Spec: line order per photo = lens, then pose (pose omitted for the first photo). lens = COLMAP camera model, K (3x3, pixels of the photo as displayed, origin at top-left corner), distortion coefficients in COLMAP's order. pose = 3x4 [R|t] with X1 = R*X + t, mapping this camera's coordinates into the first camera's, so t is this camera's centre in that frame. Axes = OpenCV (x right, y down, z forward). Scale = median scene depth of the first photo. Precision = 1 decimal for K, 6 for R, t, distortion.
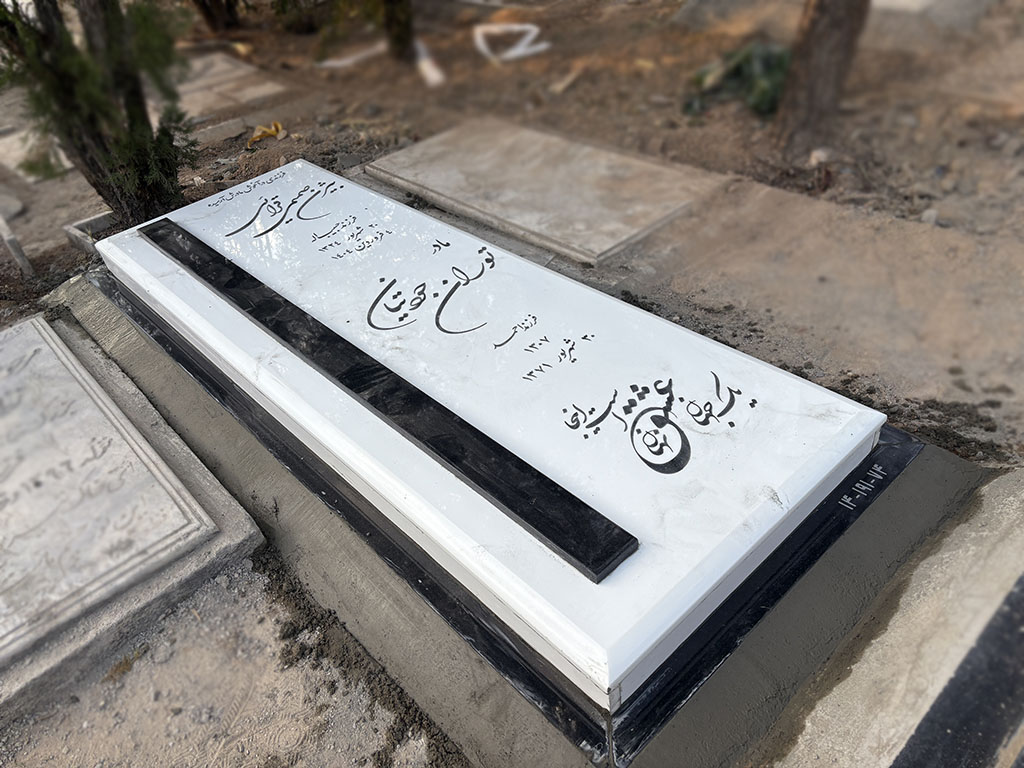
lens RADIAL K [[778.3, 0, 515.0], [0, 778.3, 387.9], [0, 0, 1]] dist [0.057329, -0.066721]
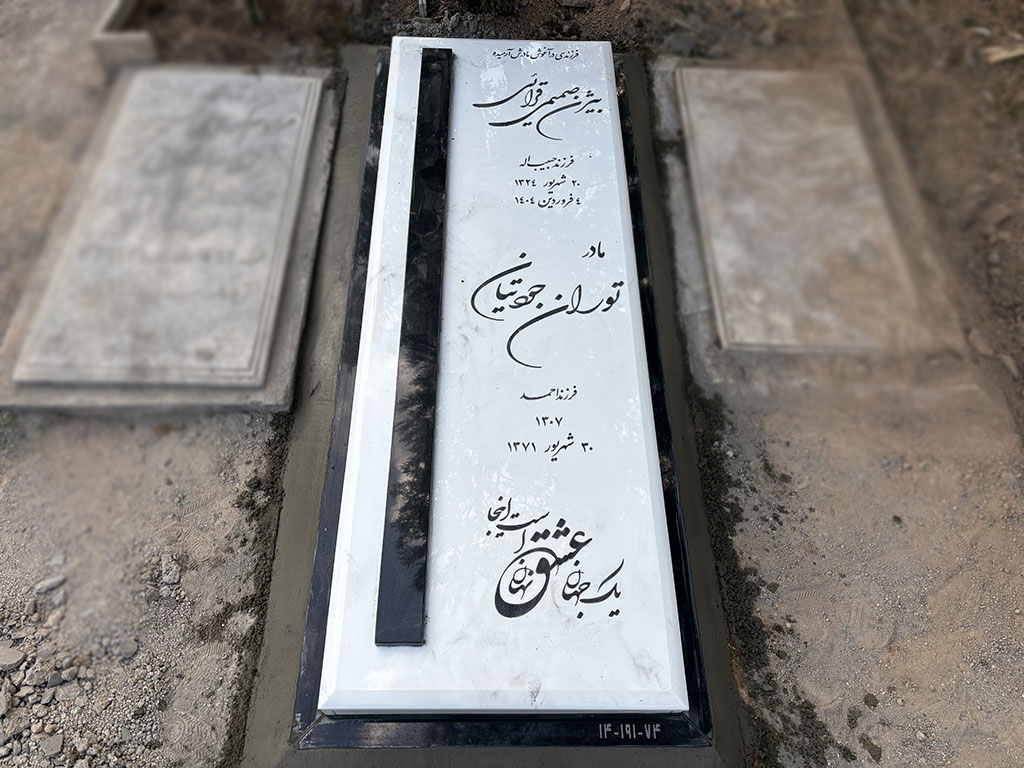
lens RADIAL K [[788.6, 0, 512.0], [0, 788.6, 384.0], [0, 0, 1]] dist [0.041938, -0.042095]
pose [[0.735941, 0.641656, -0.216026, 0.182141], [-0.516642, 0.738447, 0.433333, -0.509016], [0.437575, -0.207300, 0.874960, 0.002176]]
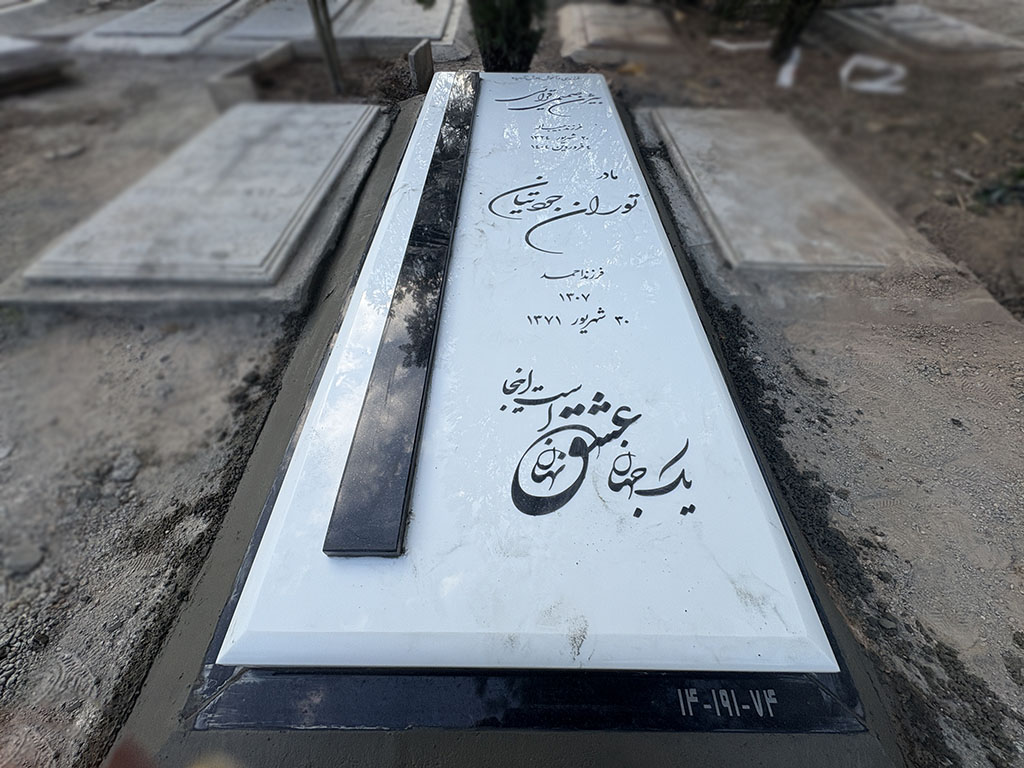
lens RADIAL K [[411.1, 0, 512.5], [0, 411.1, 383.3], [0, 0, 1]] dist [0.001237, 0.000210]
pose [[0.730400, 0.609021, -0.309208, 0.179772], [-0.502192, 0.785688, 0.361244, -0.108035], [0.462946, -0.108571, 0.879712, 0.459008]]
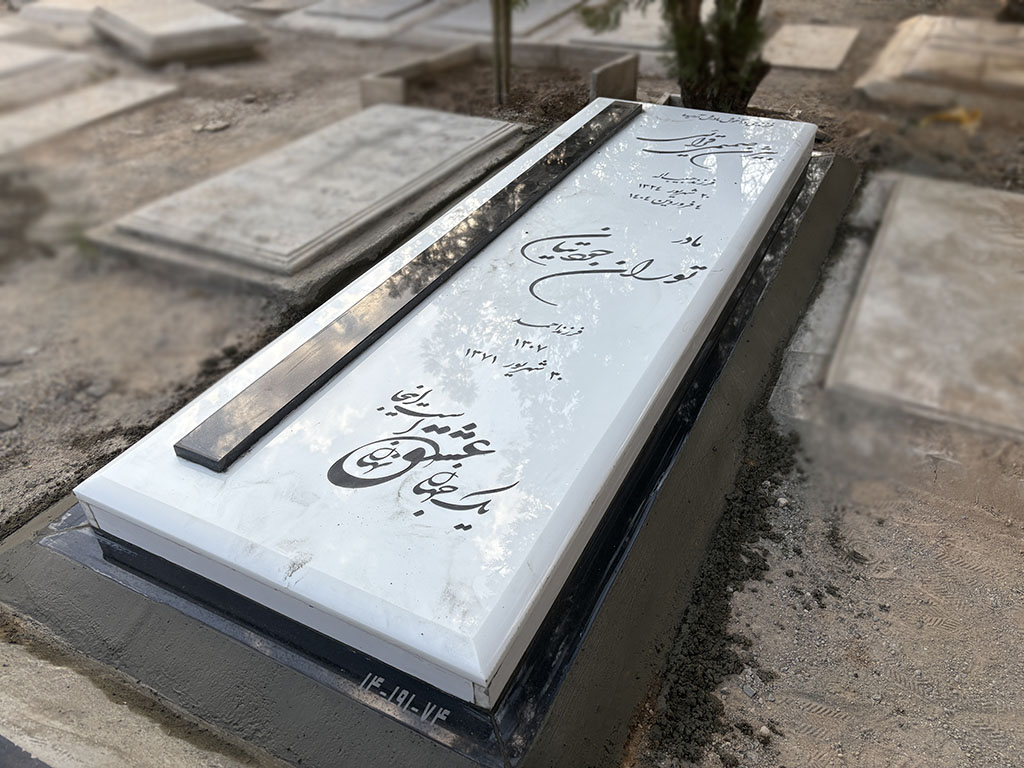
lens RADIAL K [[778.3, 0, 515.0], [0, 778.3, 387.9], [0, 0, 1]] dist [0.057329, -0.066721]
pose [[0.349968, 0.653018, -0.671632, 0.590163], [-0.602003, 0.706101, 0.372845, -0.310542], [0.717715, 0.273841, 0.640232, 0.402309]]
